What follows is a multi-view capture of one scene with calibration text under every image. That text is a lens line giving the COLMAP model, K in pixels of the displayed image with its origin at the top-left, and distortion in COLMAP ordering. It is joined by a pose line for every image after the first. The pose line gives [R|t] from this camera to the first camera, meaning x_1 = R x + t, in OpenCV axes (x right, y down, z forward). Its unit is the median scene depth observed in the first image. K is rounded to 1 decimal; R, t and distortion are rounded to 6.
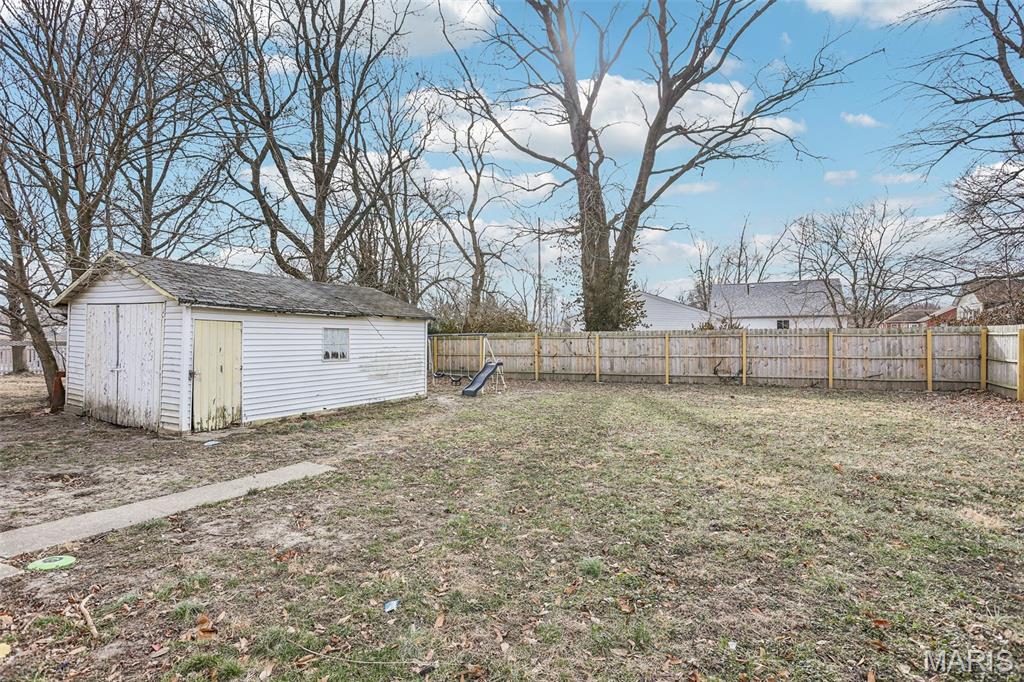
lens RADIAL K [[551.5, 0, 512.0], [0, 551.5, 341.0], [0, 0, 1]] dist [-0.004123, -0.000499]
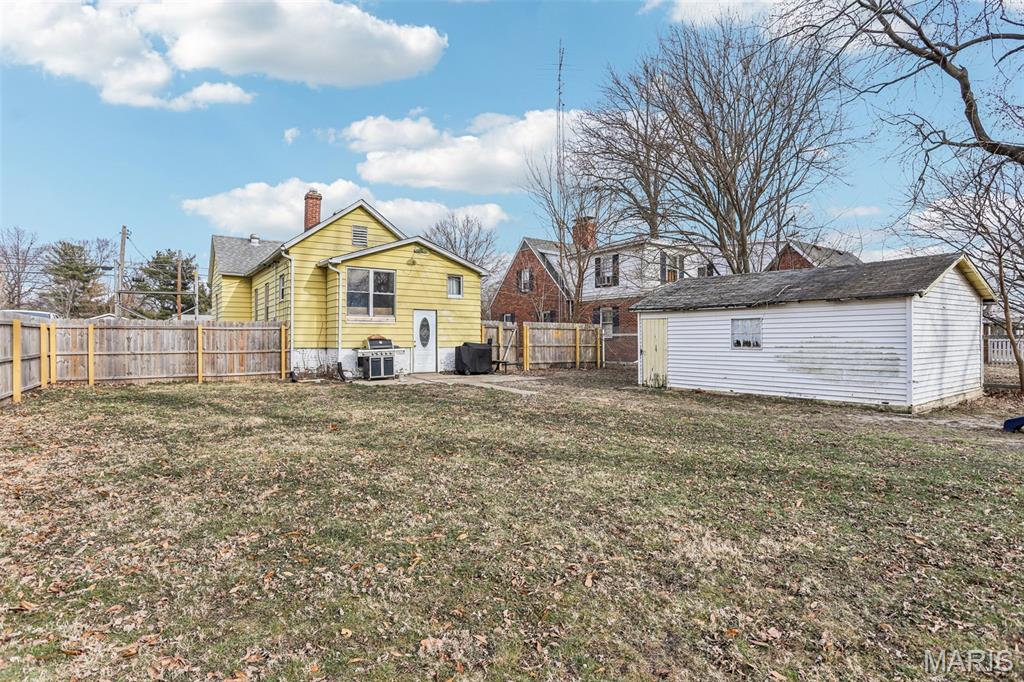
lens RADIAL K [[551.5, 0, 512.0], [0, 551.5, 341.0], [0, 0, 1]] dist [-0.004123, -0.000499]
pose [[-0.472838, 0.005786, -0.881130, 0.832486], [-0.000349, 0.999977, 0.006754, 0.013594], [0.881149, 0.003501, -0.472825, 1.104013]]
